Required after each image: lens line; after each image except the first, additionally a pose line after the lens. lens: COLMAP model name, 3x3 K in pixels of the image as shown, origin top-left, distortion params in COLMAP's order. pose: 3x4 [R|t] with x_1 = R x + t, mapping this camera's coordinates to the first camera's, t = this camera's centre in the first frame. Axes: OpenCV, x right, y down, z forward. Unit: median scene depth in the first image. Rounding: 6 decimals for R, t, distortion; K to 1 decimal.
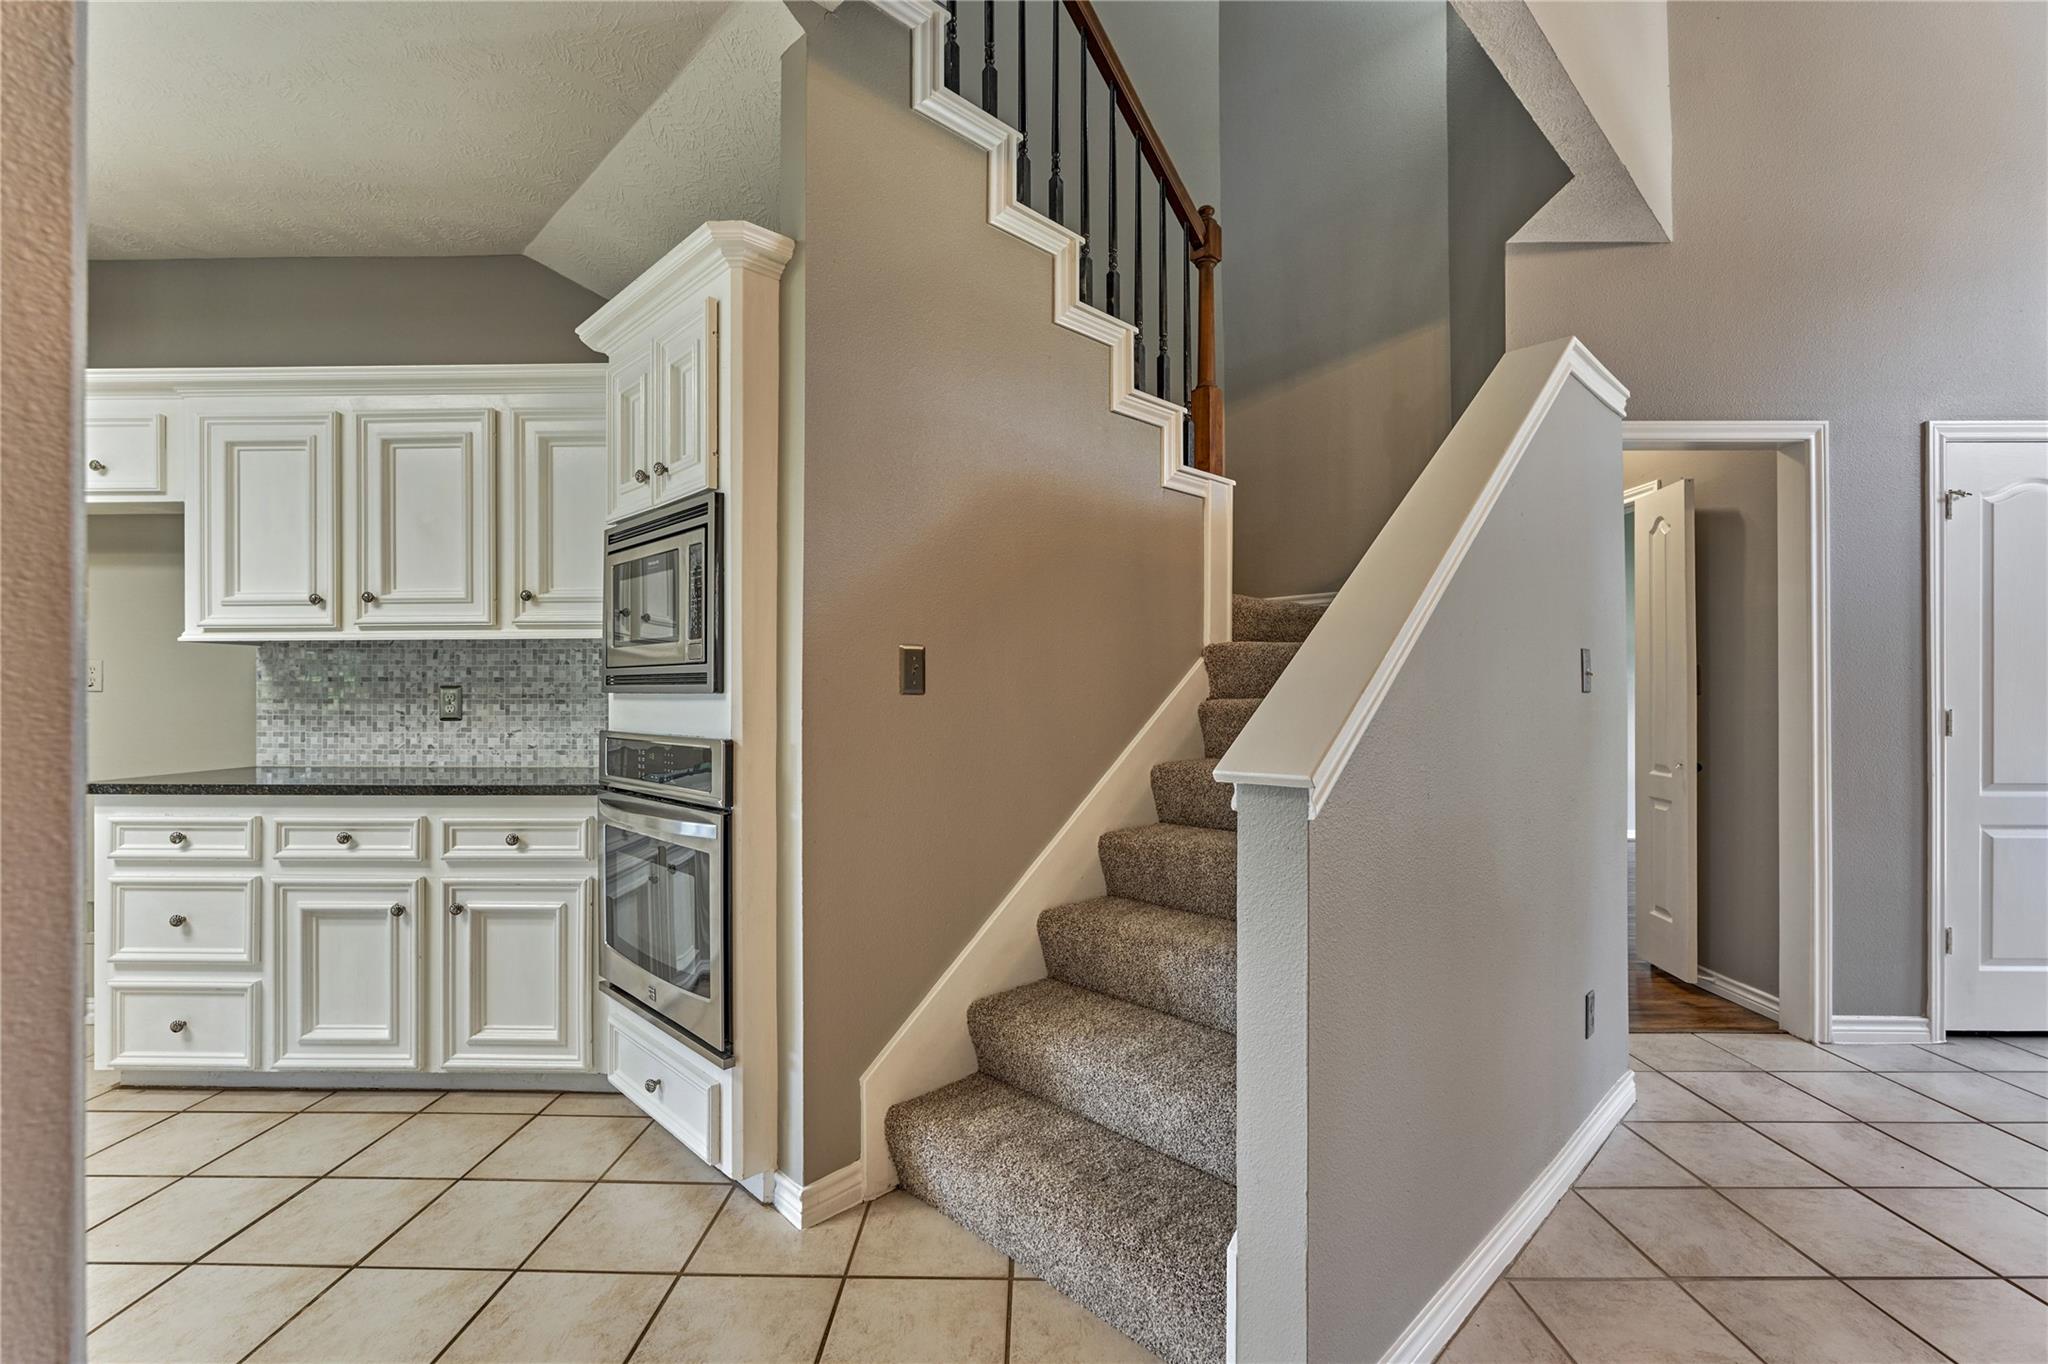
lens RADIAL K [[897.3, 0, 1029.1], [0, 897.3, 687.1], [0, 0, 1]] dist [-0.002171, -0.000607]
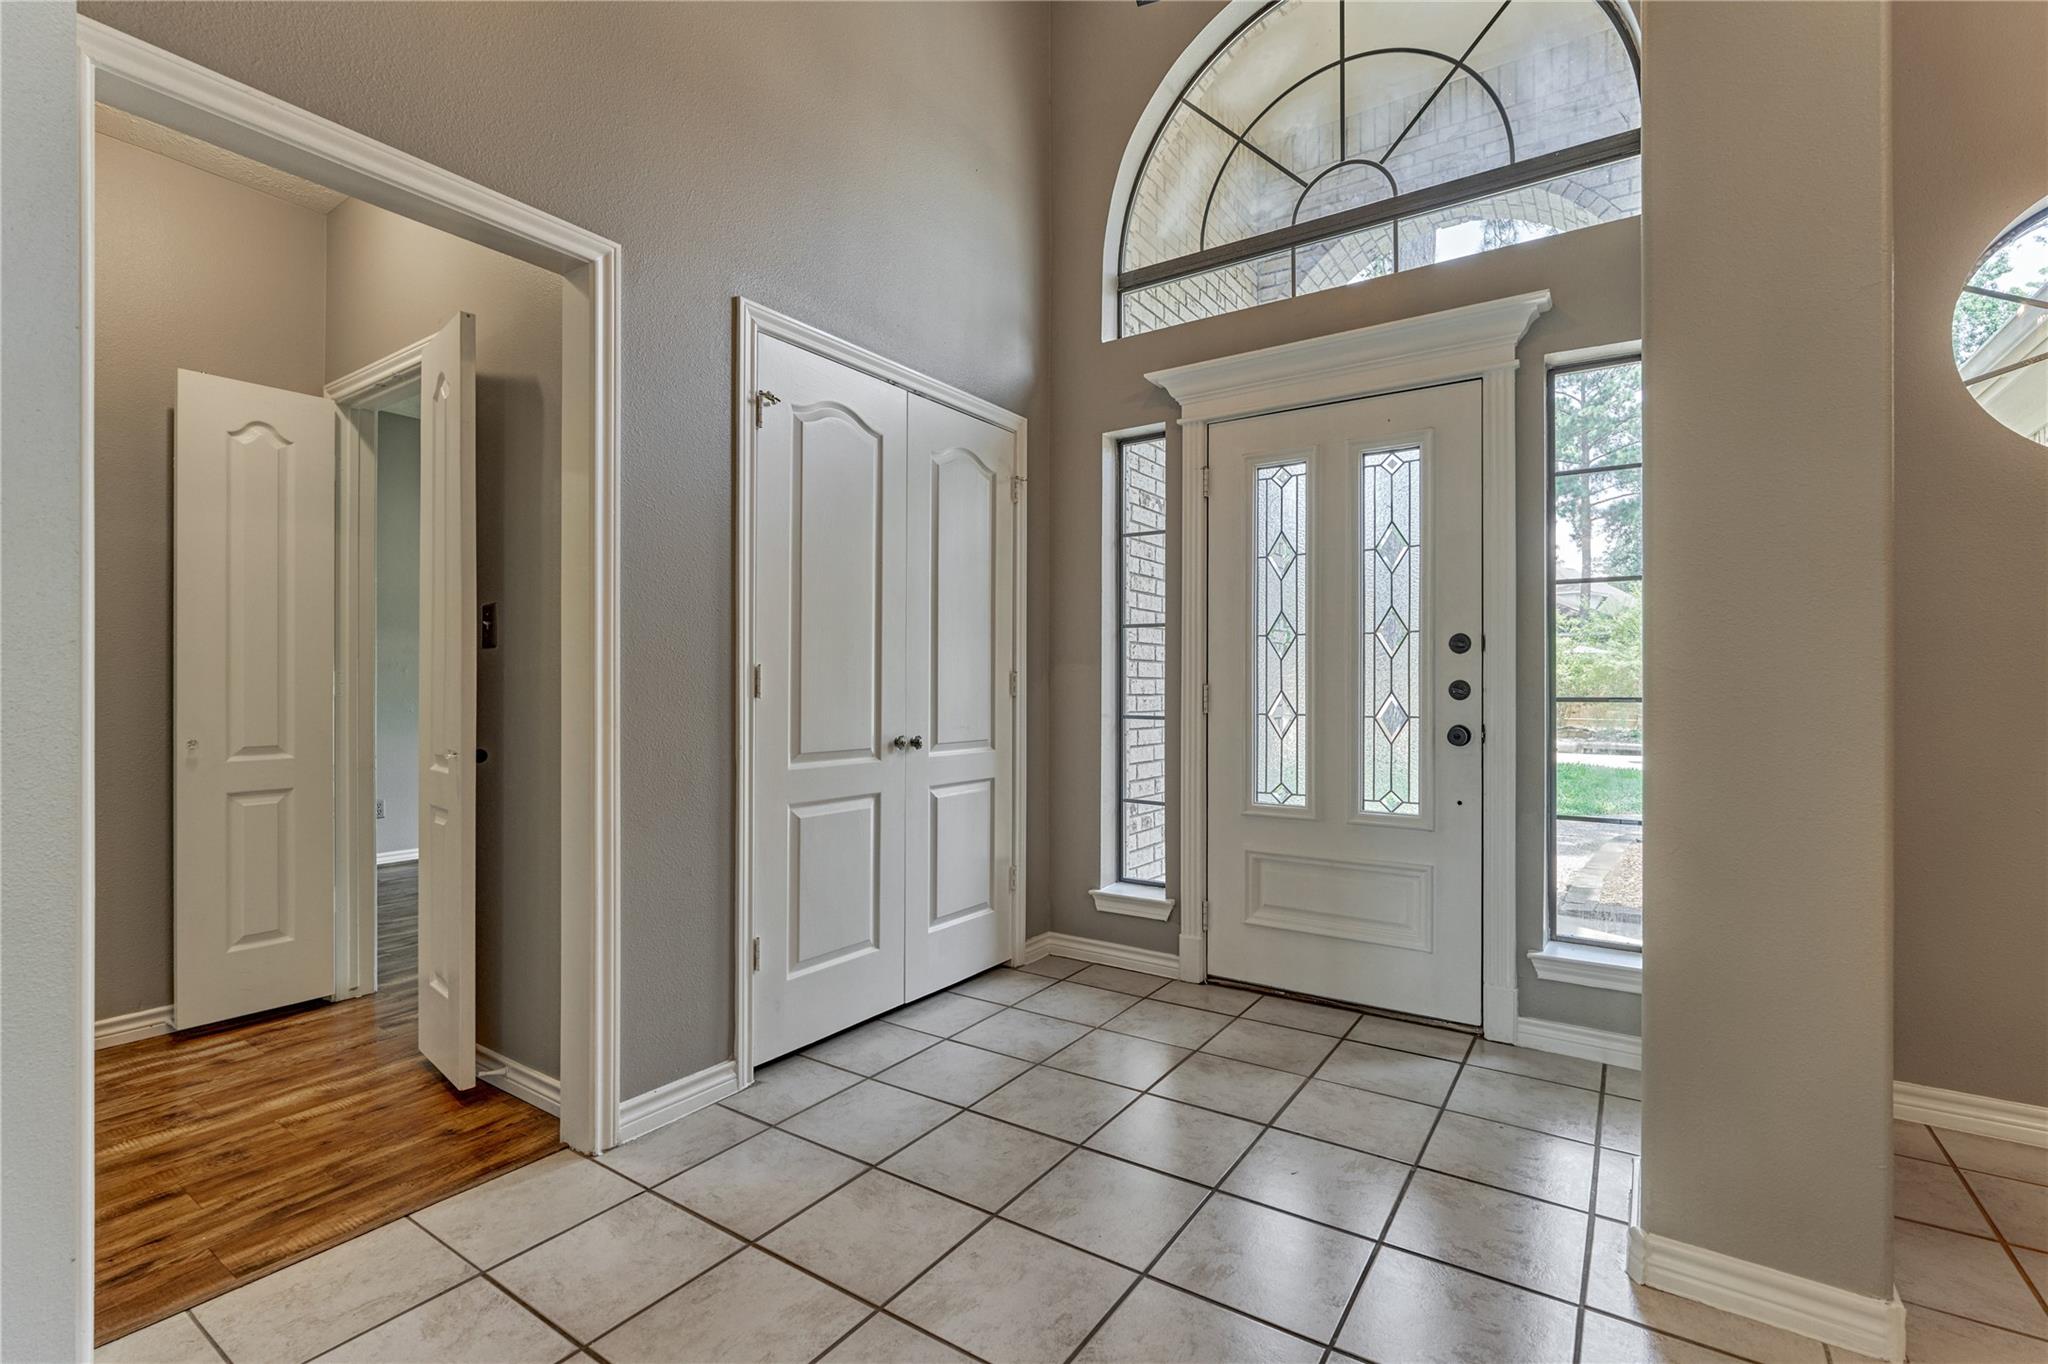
lens RADIAL K [[897.3, 0, 1028.8], [0, 897.3, 685.0], [0, 0, 1]] dist [-0.002171, -0.000607]
pose [[0.551703, 0.001944, 0.834038, 0.493764], [-0.003536, 0.999994, 0.000009, 0.042623], [-0.834033, -0.002954, 0.551707, 0.356106]]
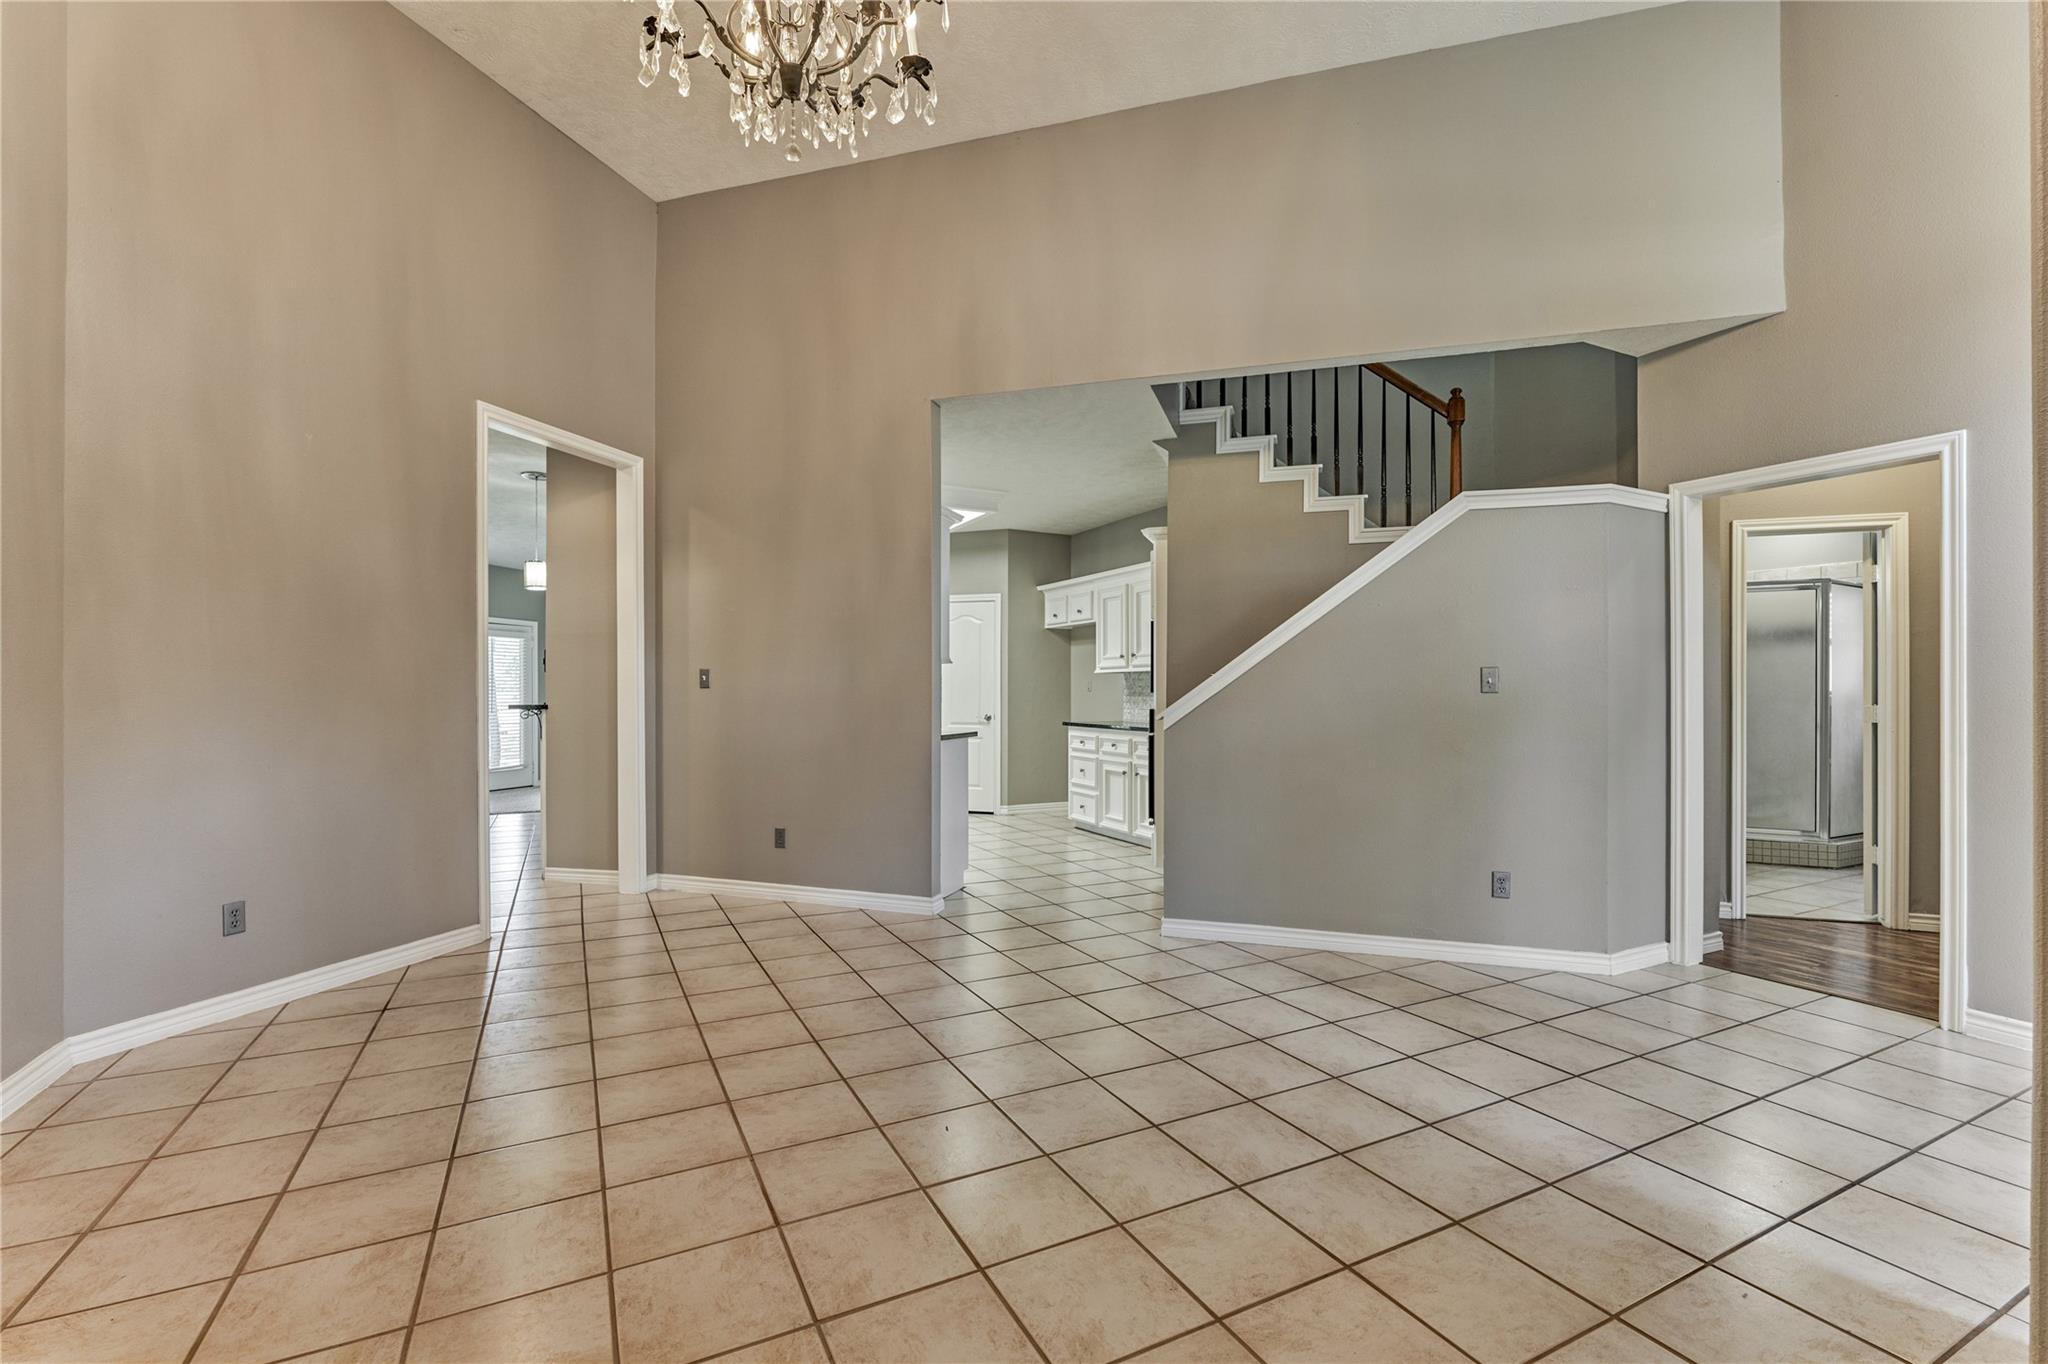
lens RADIAL K [[897.3, 0, 1029.6], [0, 897.3, 690.9], [0, 0, 1]] dist [-0.002171, -0.000607]
pose [[0.464914, 0.001796, -0.885354, 1.315284], [0.005034, 0.999976, 0.004672, -0.009587], [0.885341, -0.006629, 0.464894, -0.429191]]
